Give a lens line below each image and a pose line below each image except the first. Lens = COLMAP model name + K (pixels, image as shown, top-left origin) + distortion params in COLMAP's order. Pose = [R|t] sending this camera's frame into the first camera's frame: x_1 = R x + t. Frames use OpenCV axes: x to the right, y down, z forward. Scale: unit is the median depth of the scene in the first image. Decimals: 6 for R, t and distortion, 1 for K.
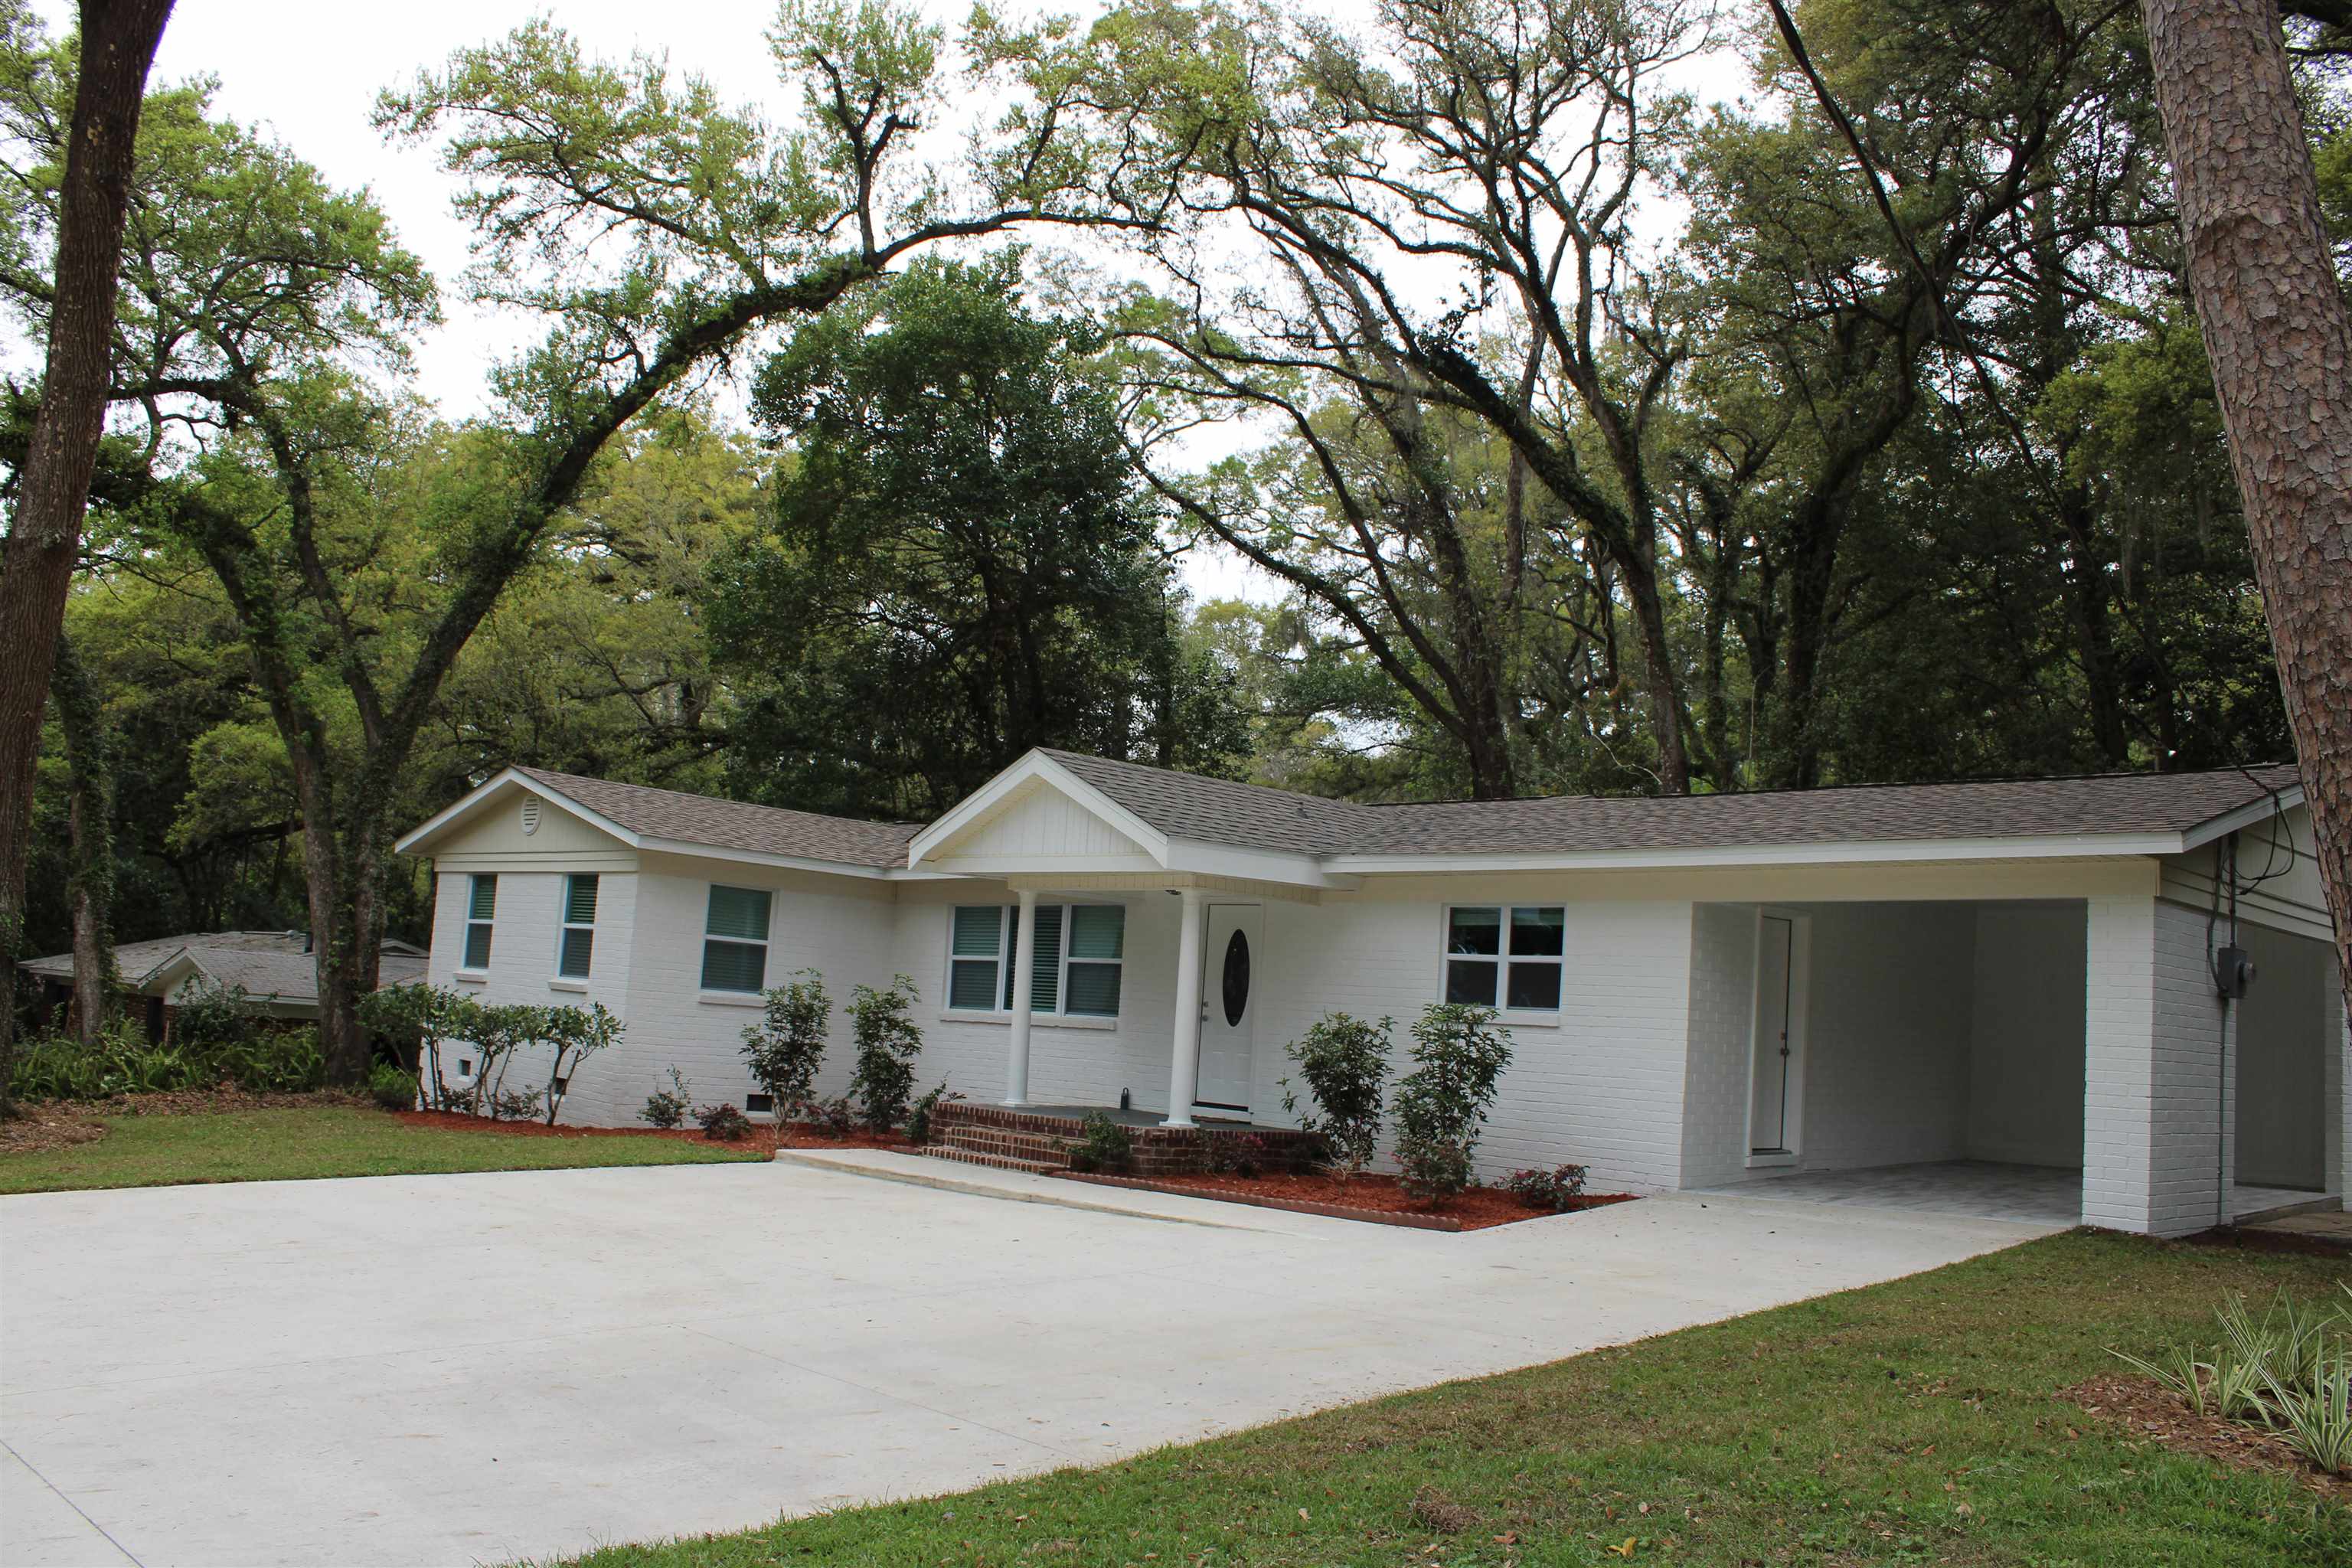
lens RADIAL K [[1933.9, 0, 1166.5], [0, 1933.9, 802.0], [0, 0, 1]] dist [-0.168150, 0.147139]
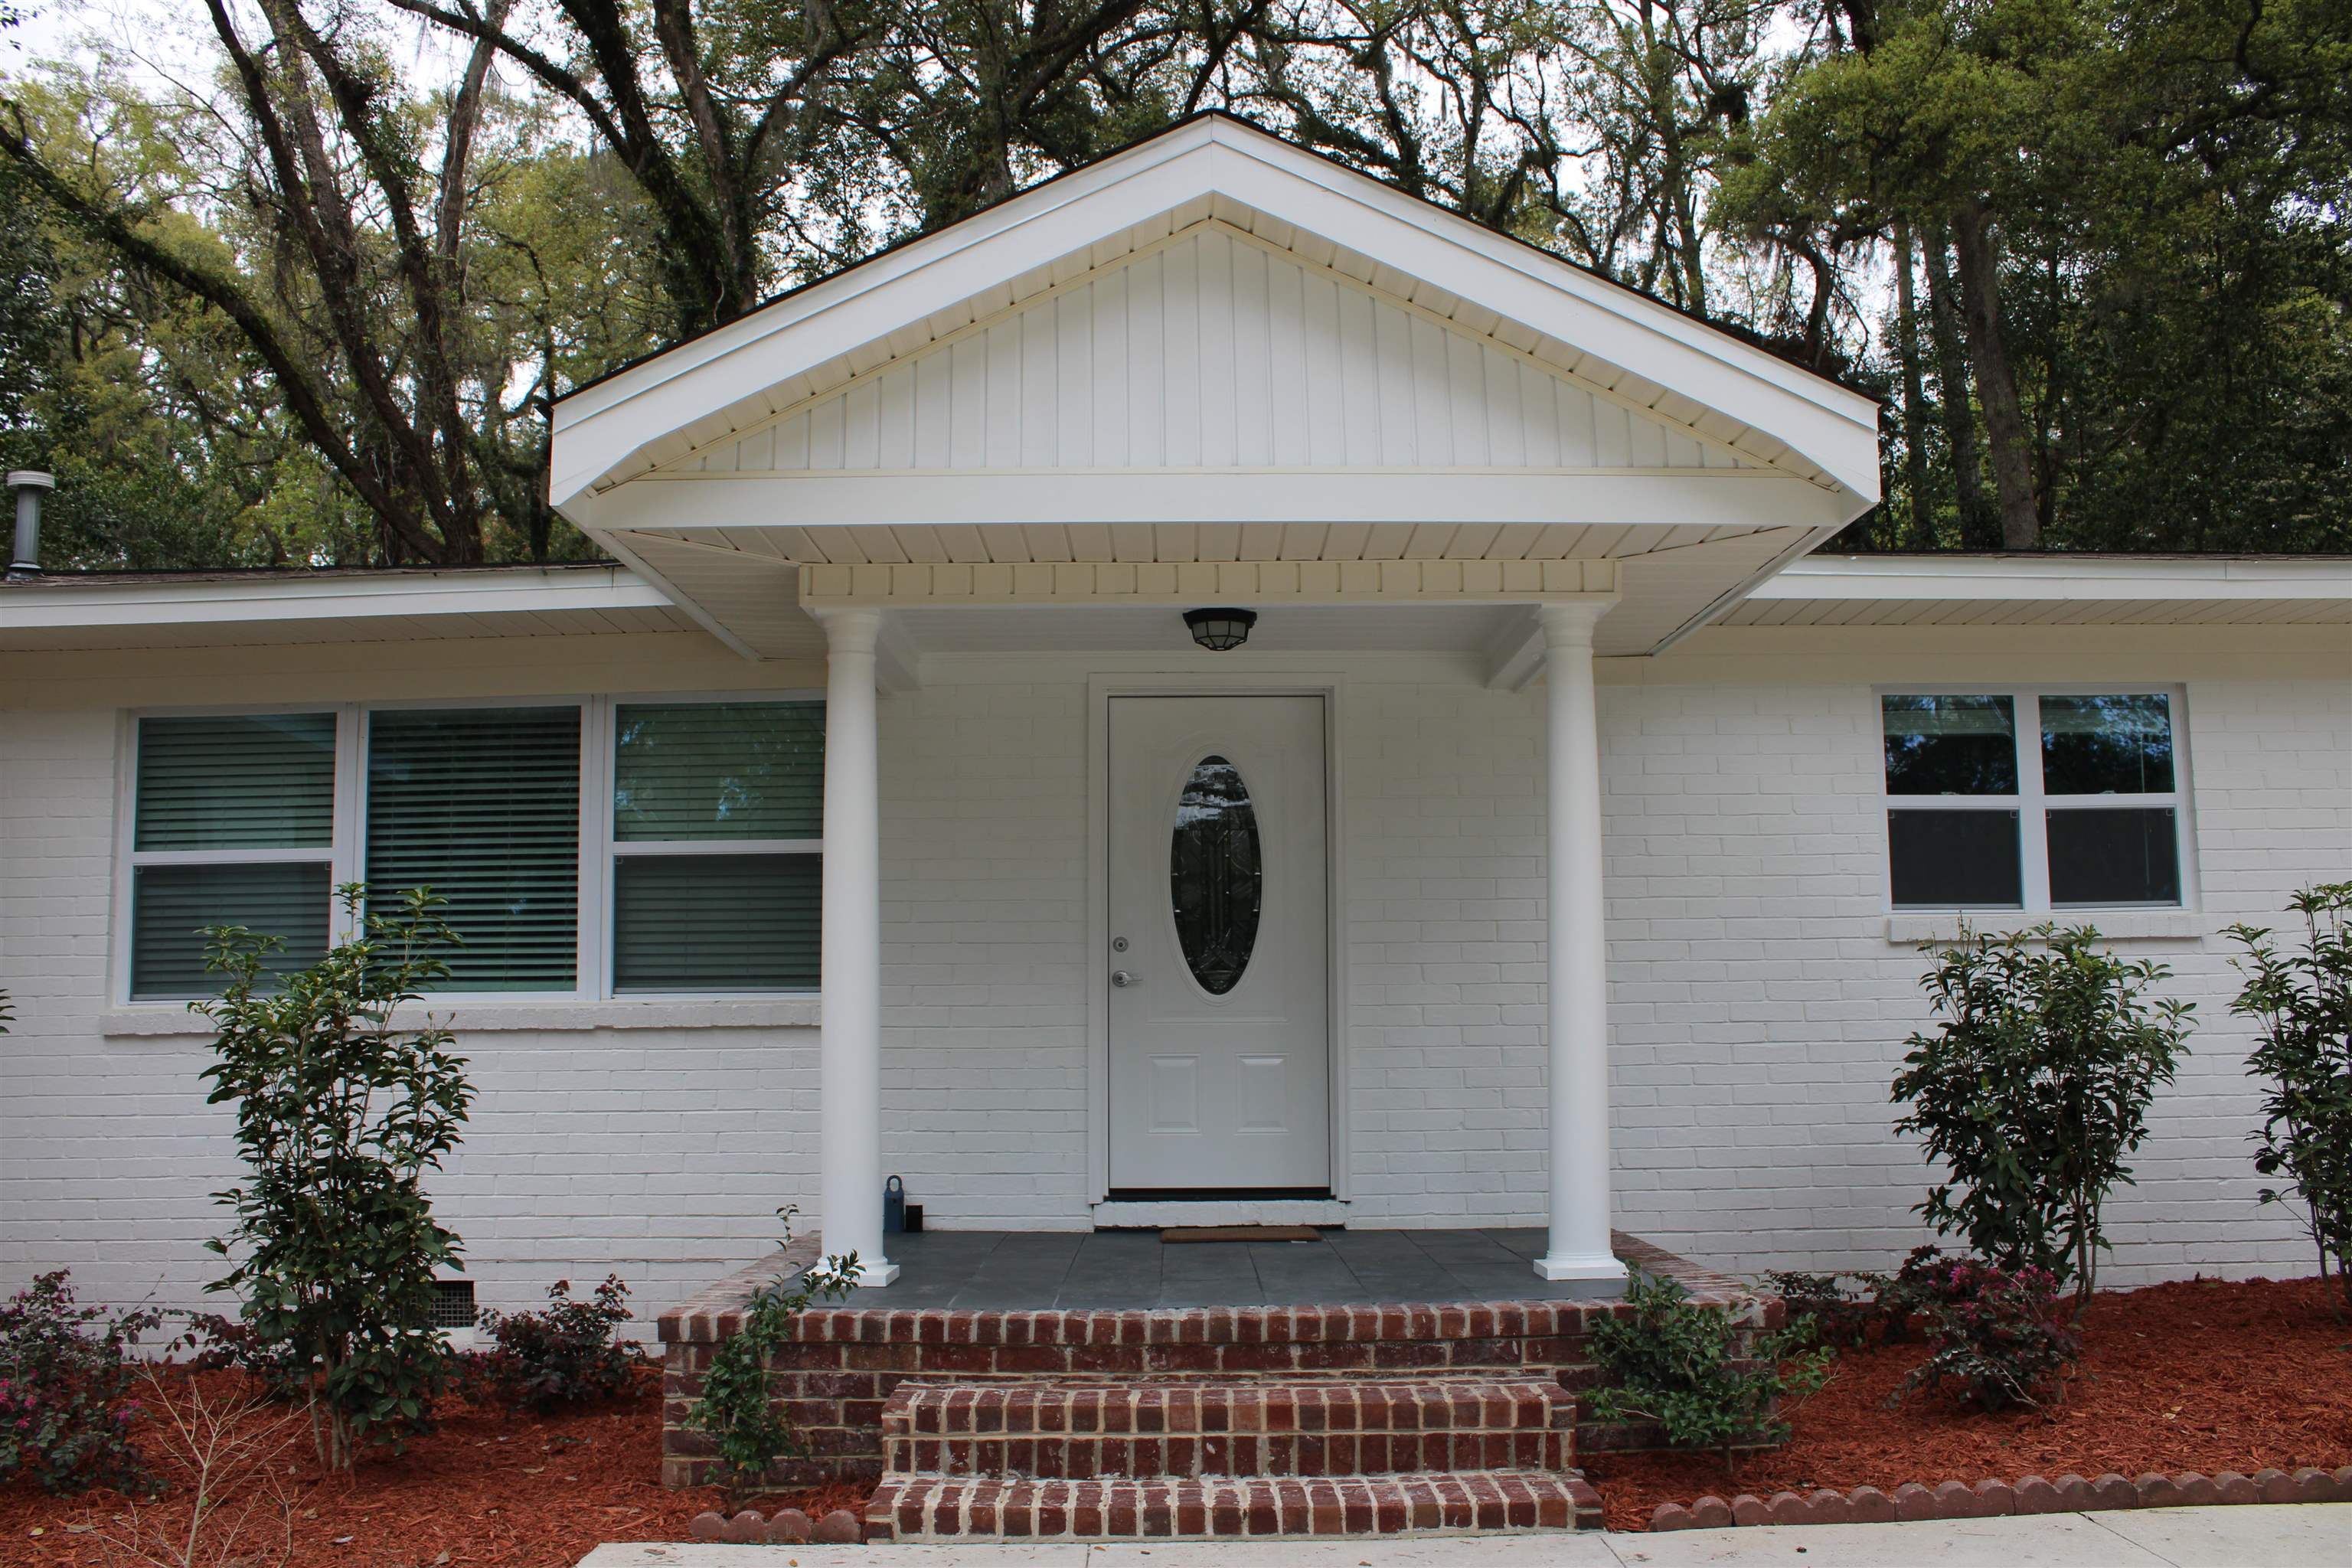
lens RADIAL K [[1933.9, 0, 1166.5], [0, 1933.9, 802.0], [0, 0, 1]] dist [-0.168150, 0.147139]
pose [[0.695221, 0.012047, 0.718695, -0.186595], [-0.026174, 0.999621, 0.008563, 0.051067], [-0.718319, -0.024764, 0.695273, 0.511186]]
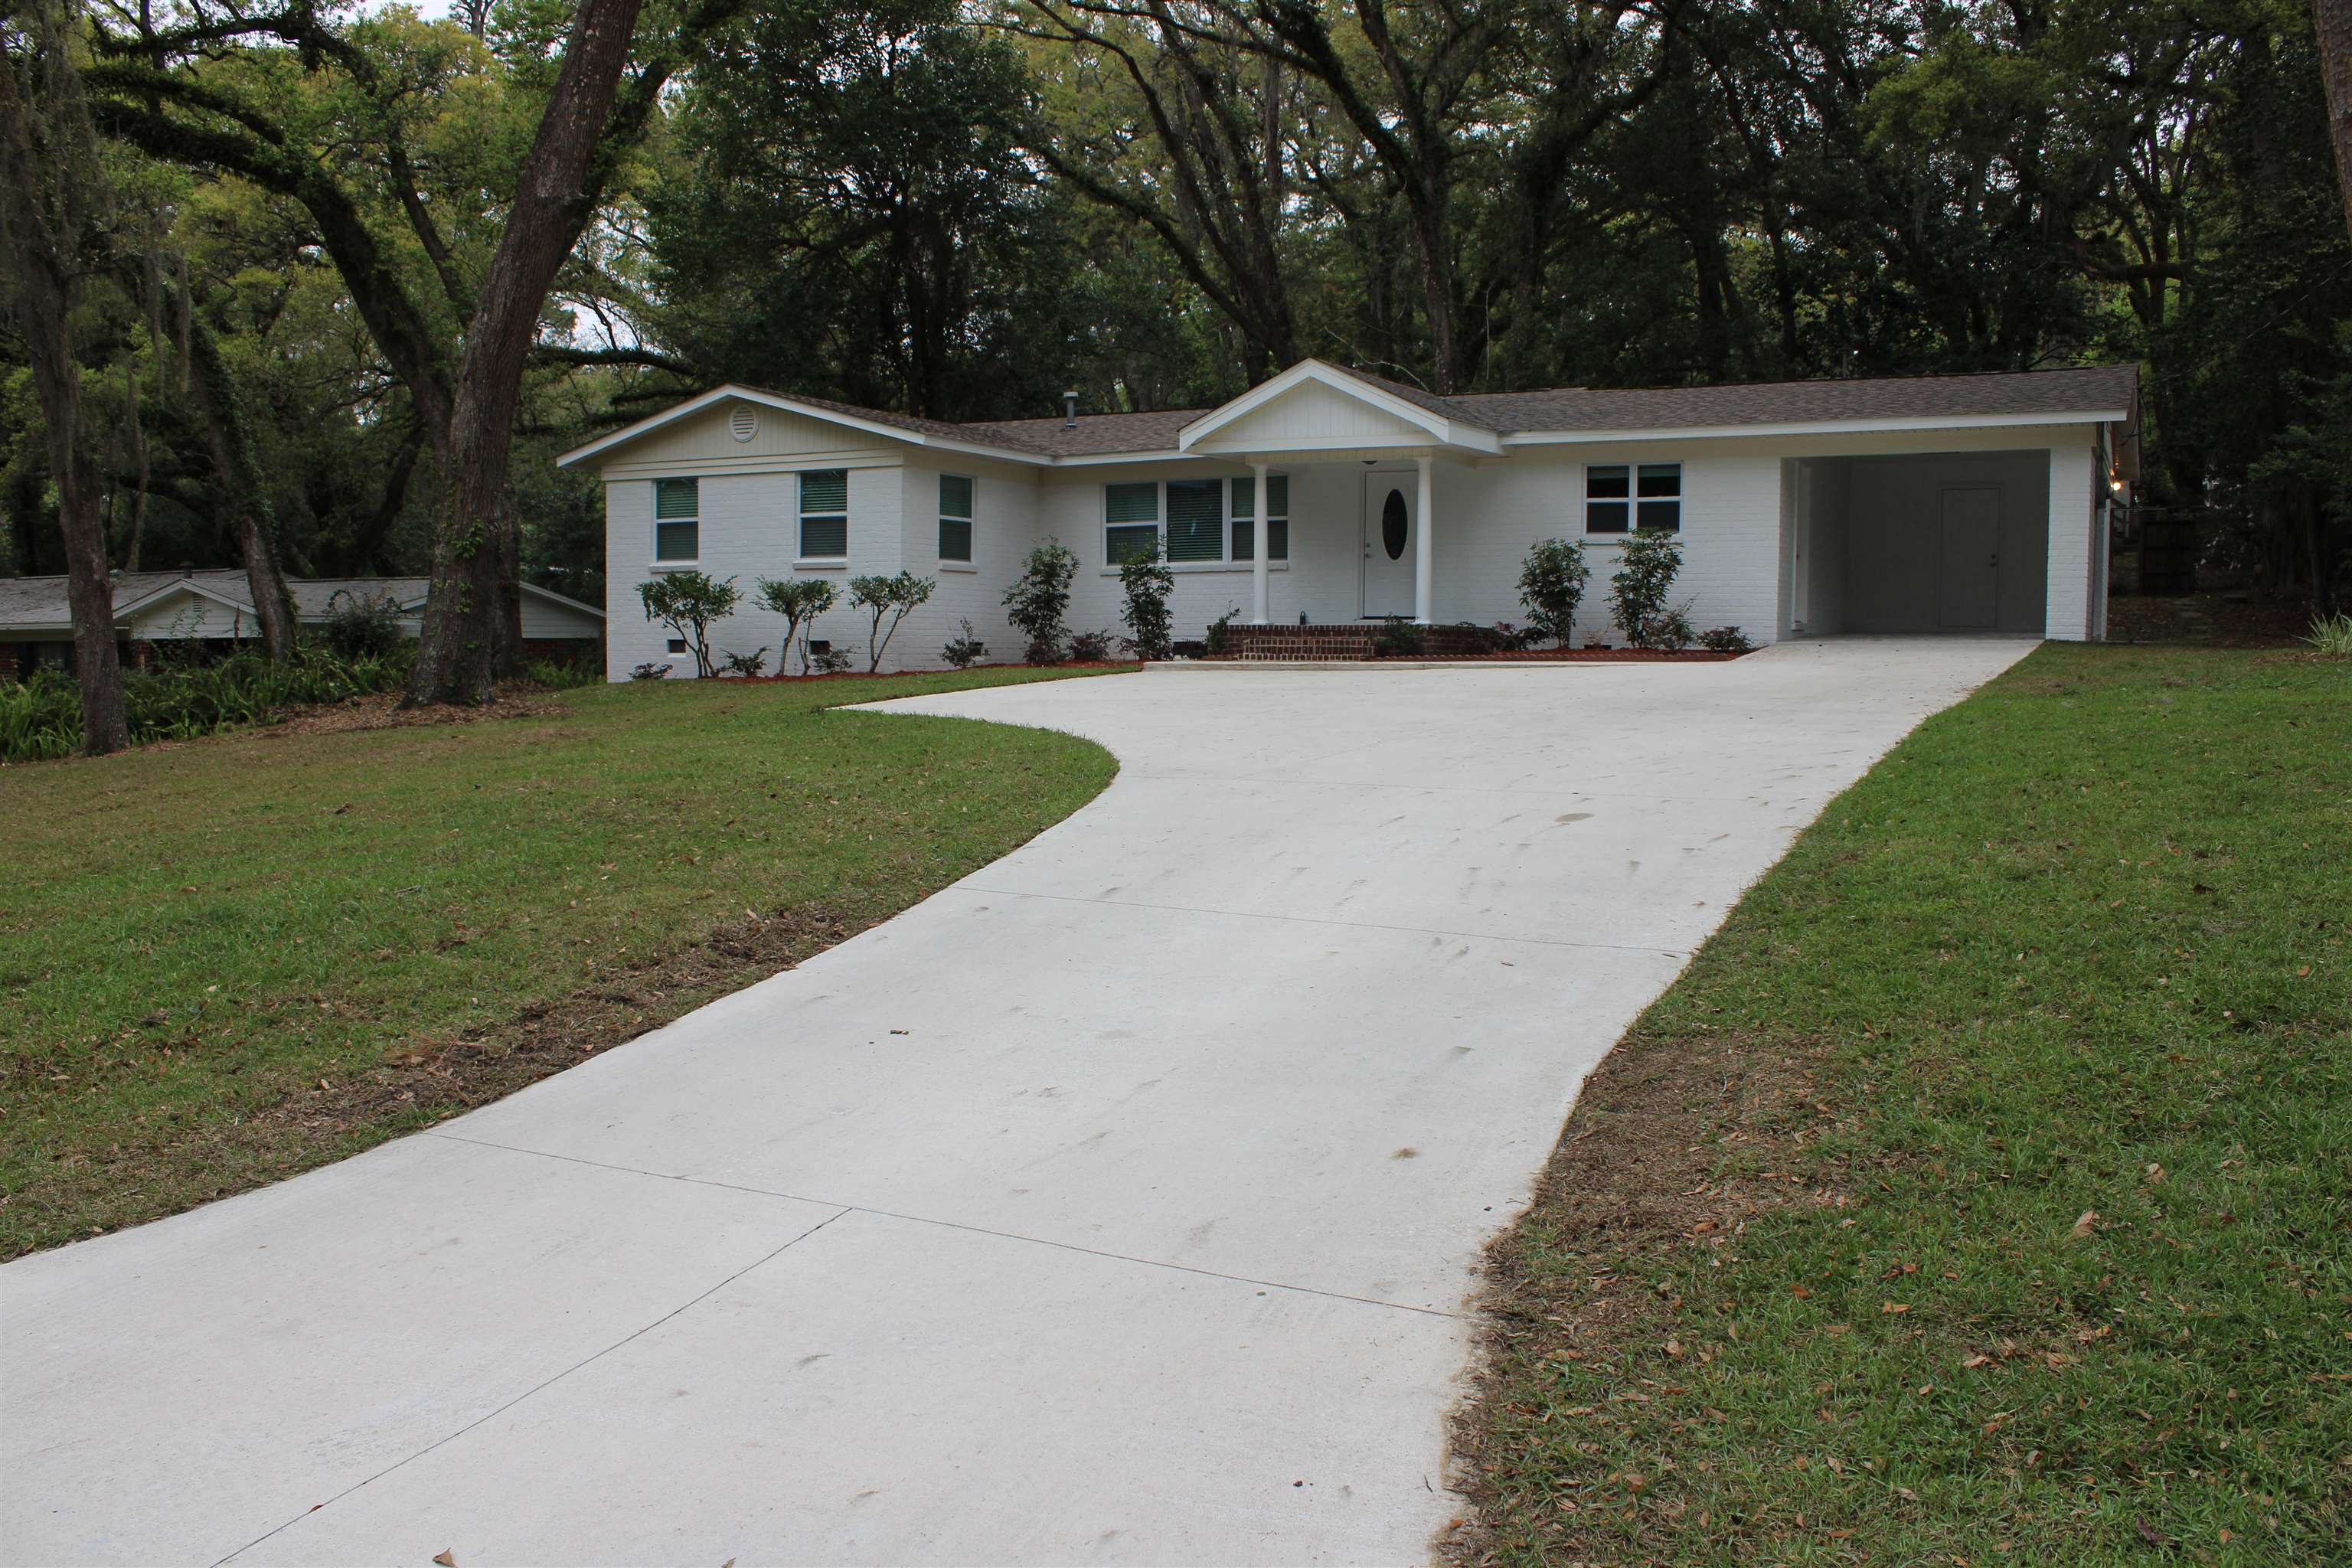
lens RADIAL K [[1933.9, 0, 1166.5], [0, 1933.9, 802.0], [0, 0, 1]] dist [-0.168150, 0.147139]
pose [[0.951734, -0.085537, 0.294764, -0.380443], [0.024132, 0.978263, 0.205961, -0.001245], [-0.305974, -0.188906, 0.933110, -0.187198]]
